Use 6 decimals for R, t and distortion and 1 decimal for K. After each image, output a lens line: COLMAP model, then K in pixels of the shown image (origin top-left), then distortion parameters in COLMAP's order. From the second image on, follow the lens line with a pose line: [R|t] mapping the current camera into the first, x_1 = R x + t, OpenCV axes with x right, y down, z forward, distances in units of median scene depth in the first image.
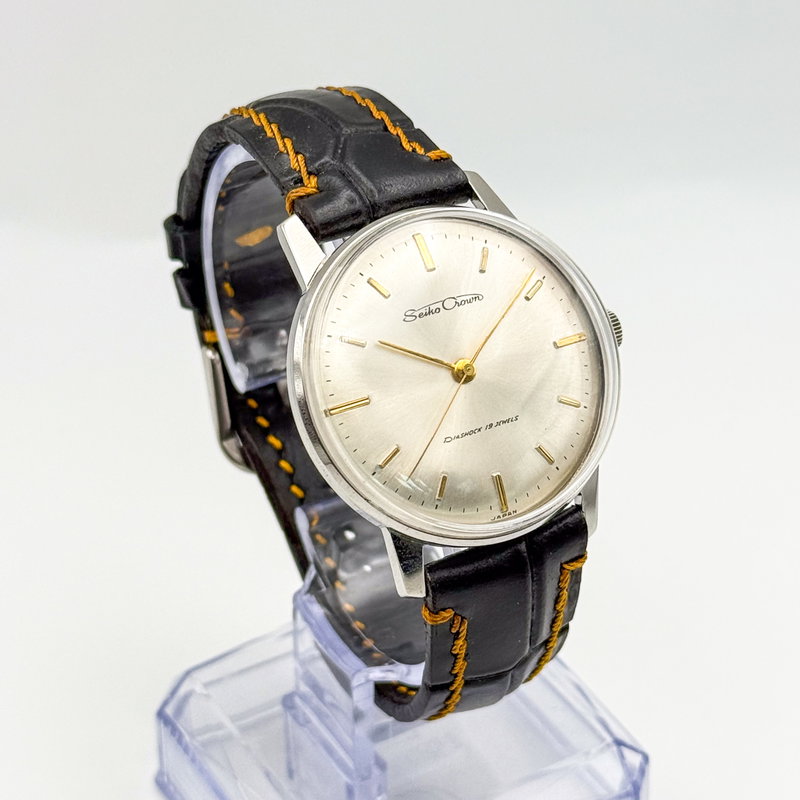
lens RADIAL K [[2183.1, 0, 400.0], [0, 2183.1, 400.0], [0, 0, 1]] dist [-0.015767, 1.032200]
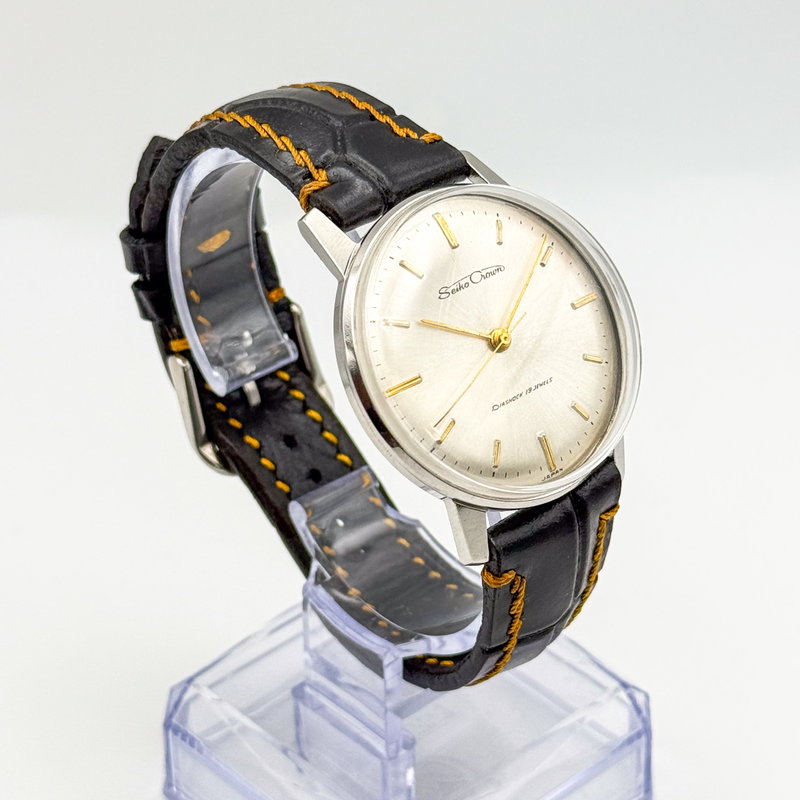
lens RADIAL K [[2183.1, 0, 400.0], [0, 2183.1, 400.0], [0, 0, 1]] dist [-0.015767, 1.032200]
pose [[0.978537, -0.120523, 0.167149, -0.183943], [0.121169, 0.992611, 0.006367, 0.002410], [-0.166682, 0.014023, 0.985911, -0.012254]]
